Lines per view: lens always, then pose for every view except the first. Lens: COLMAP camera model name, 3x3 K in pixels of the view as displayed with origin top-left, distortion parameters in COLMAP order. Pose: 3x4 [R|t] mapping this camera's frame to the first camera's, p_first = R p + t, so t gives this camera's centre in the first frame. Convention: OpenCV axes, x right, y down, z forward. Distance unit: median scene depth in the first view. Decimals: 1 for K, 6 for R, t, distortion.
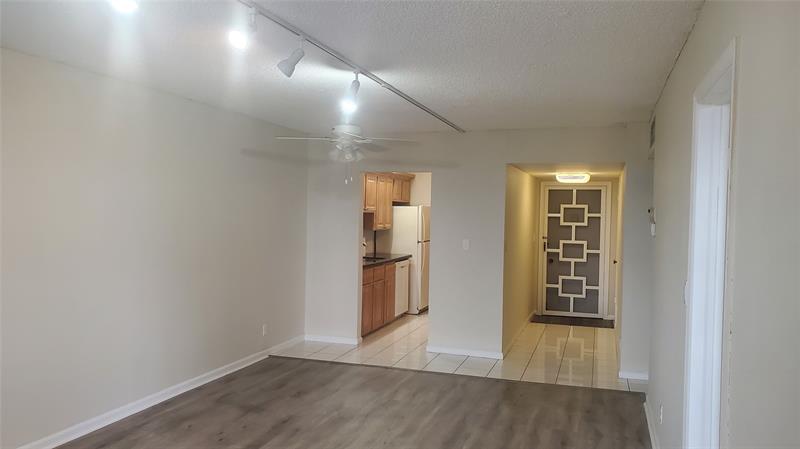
lens RADIAL K [[632.2, 0, 400.0], [0, 632.2, 226.8], [0, 0, 1]] dist [0.079594, -0.206921]
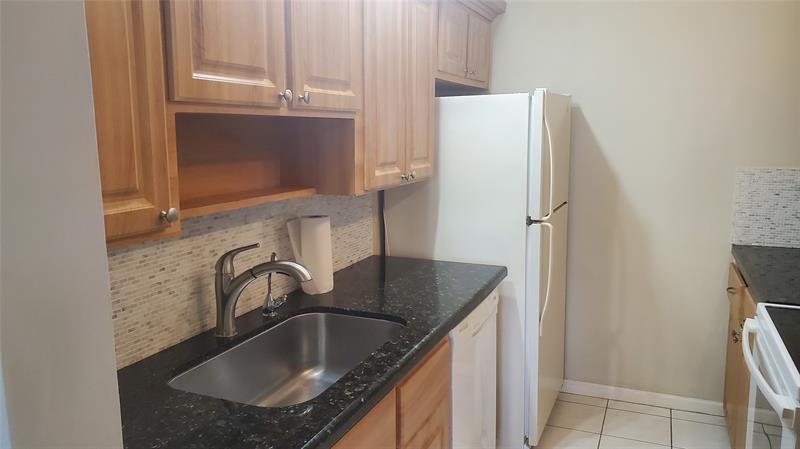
lens RADIAL K [[632.2, 0, 400.0], [0, 632.2, 226.8], [0, 0, 1]] dist [0.079594, -0.206921]
pose [[0.994452, -0.025316, -0.102101, 0.000346], [0.041906, 0.985606, 0.163784, -0.022719], [0.096485, -0.167154, 0.981198, 0.717105]]
